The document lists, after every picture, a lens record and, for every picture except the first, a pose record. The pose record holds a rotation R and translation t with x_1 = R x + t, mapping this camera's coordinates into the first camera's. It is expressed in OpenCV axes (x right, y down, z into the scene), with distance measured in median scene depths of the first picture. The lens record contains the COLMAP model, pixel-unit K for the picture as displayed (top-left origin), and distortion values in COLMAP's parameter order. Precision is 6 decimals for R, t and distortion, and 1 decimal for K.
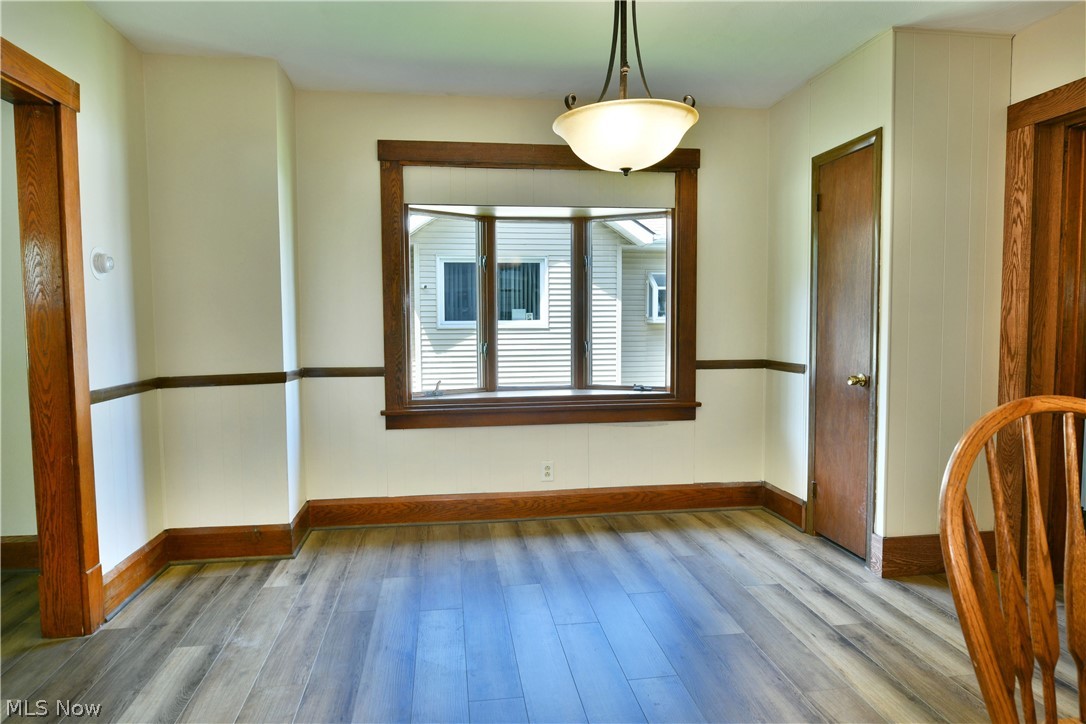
lens RADIAL K [[658.2, 0, 539.6], [0, 658.2, 359.0], [0, 0, 1]] dist [-0.006664, -0.012121]
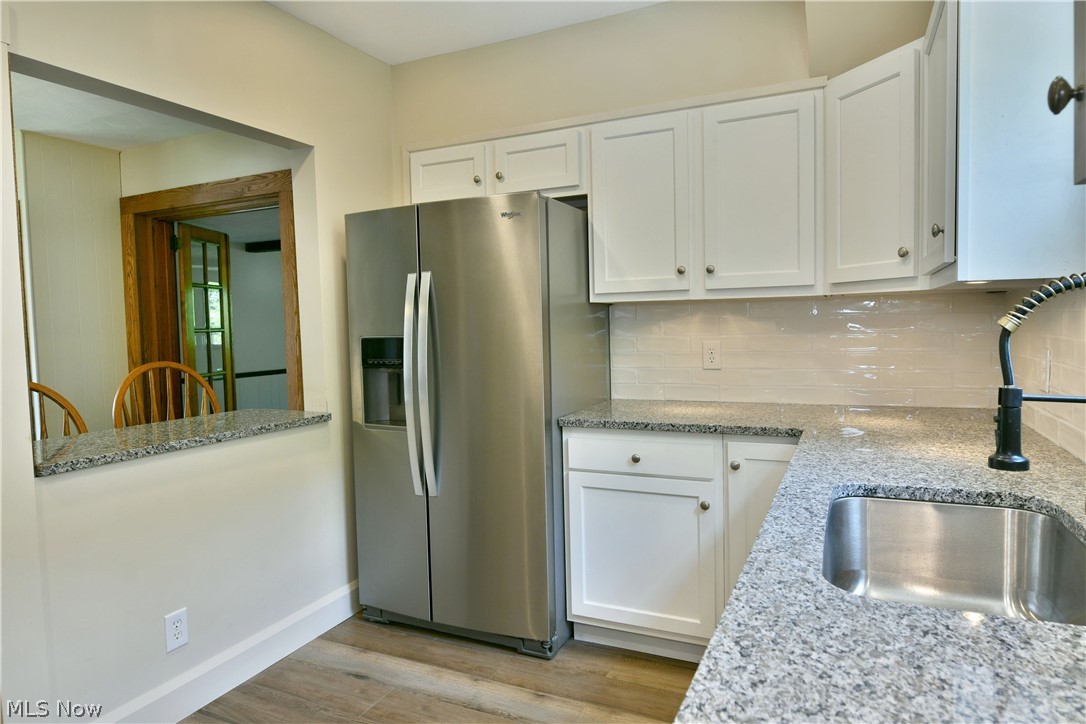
lens RADIAL K [[658.2, 0, 539.6], [0, 658.2, 359.0], [0, 0, 1]] dist [-0.006664, -0.012121]
pose [[0.555905, -0.049274, 0.829784, -0.009557], [0.069163, 0.997522, 0.012900, 0.027767], [-0.828364, 0.050219, 0.557935, -0.603967]]
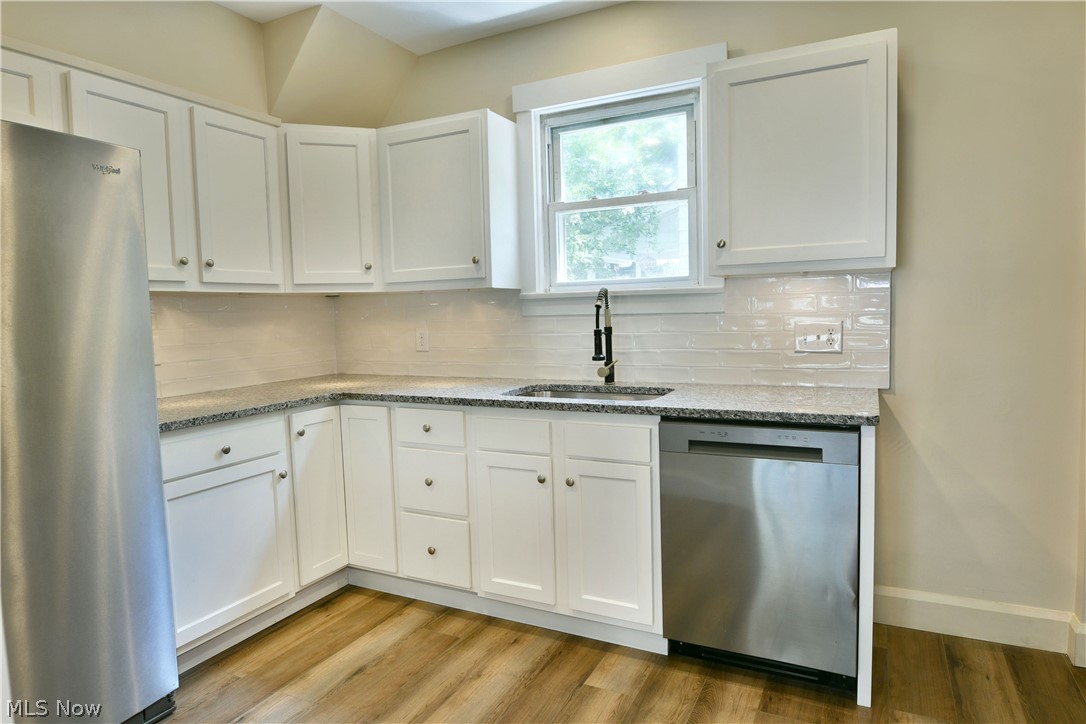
lens RADIAL K [[654.1, 0, 540.9], [0, 654.1, 357.1], [0, 0, 1]] dist [-0.005719, -0.014076]
pose [[-0.818438, -0.011669, 0.574477, -0.041455], [0.069524, 0.990437, 0.119167, -0.008557], [-0.570374, 0.137470, -0.809800, 0.124093]]
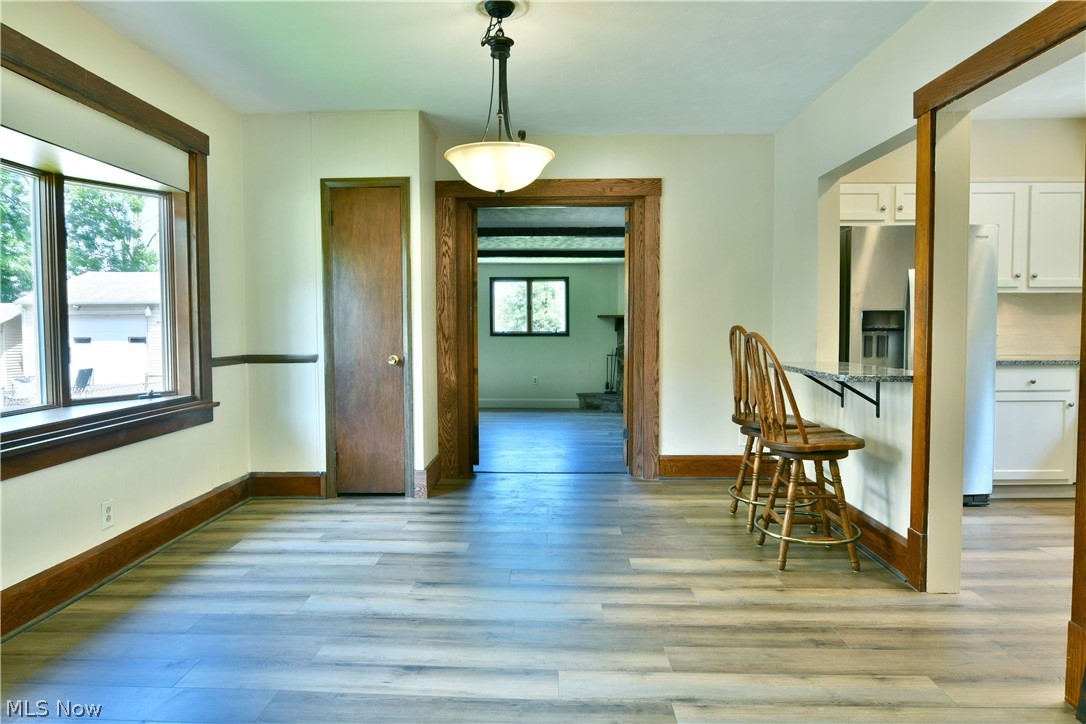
lens RADIAL K [[669.5, 0, 528.6], [0, 669.5, 353.9], [0, 0, 1]] dist [-0.006153, -0.013001]
pose [[0.174322, -0.036035, 0.984029, -0.830382], [0.065826, 0.997521, 0.024868, 0.003732], [-0.982486, 0.060440, 0.176262, 0.508731]]
